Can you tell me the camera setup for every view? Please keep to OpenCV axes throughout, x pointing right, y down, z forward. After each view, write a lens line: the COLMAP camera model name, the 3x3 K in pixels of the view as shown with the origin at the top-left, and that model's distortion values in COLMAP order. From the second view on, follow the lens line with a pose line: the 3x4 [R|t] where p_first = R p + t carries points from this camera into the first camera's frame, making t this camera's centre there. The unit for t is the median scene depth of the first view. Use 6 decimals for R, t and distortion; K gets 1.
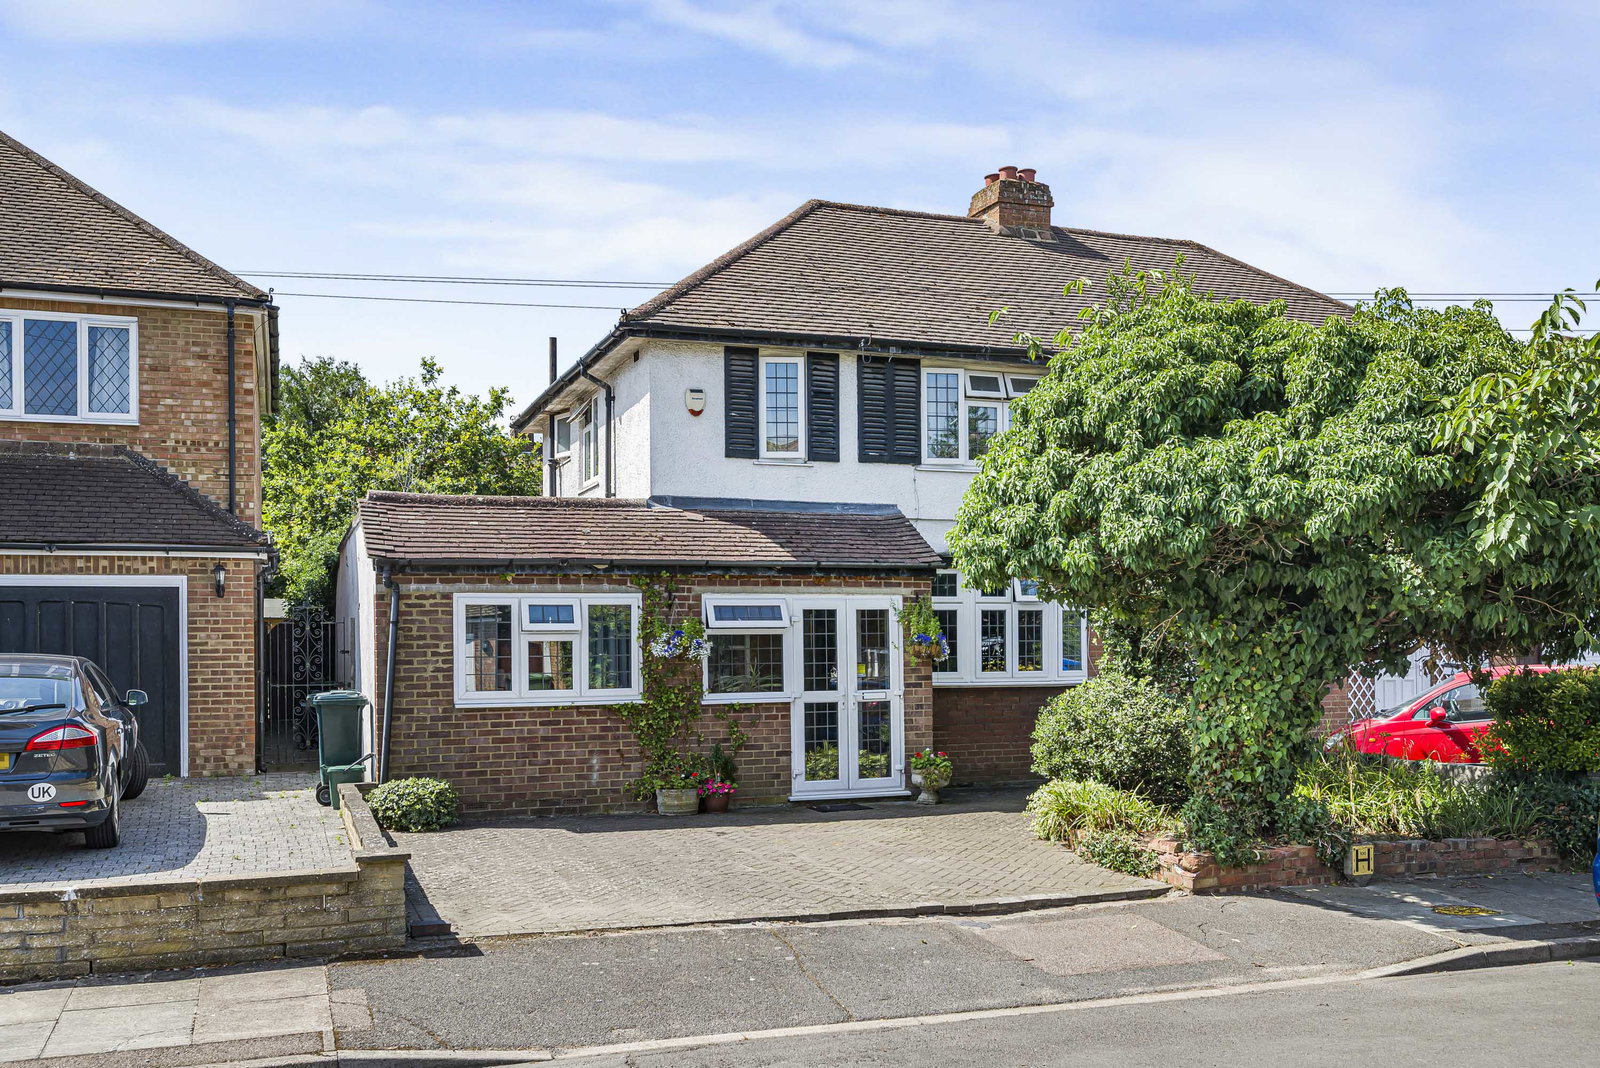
lens RADIAL K [[1385.4, 0, 800.9], [0, 1385.4, 538.7], [0, 0, 1]] dist [-0.000967, -0.001141]
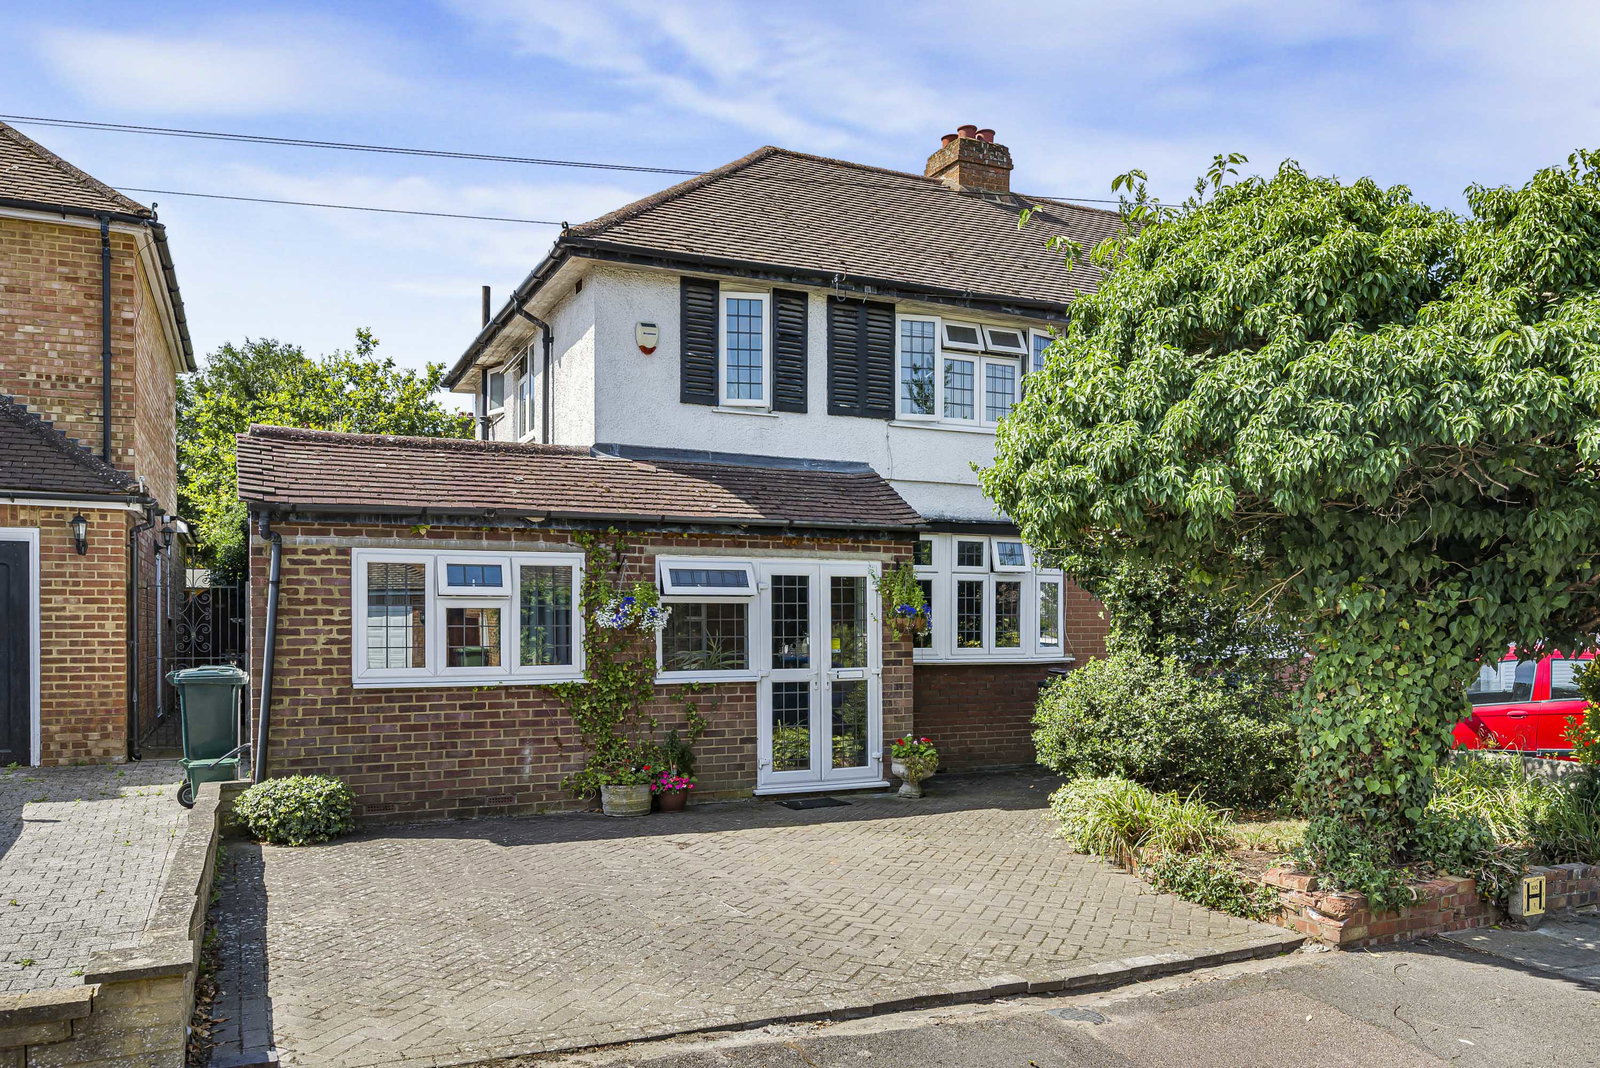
lens RADIAL K [[1122.0, 0, 791.4], [0, 1122.0, 576.7], [0, 0, 1]] dist [-0.005168, 0.002314]
pose [[0.996857, 0.011332, 0.078407, -0.042932], [-0.014072, 0.999306, 0.034488, 0.028597], [-0.077961, -0.035483, 0.996325, 0.309116]]
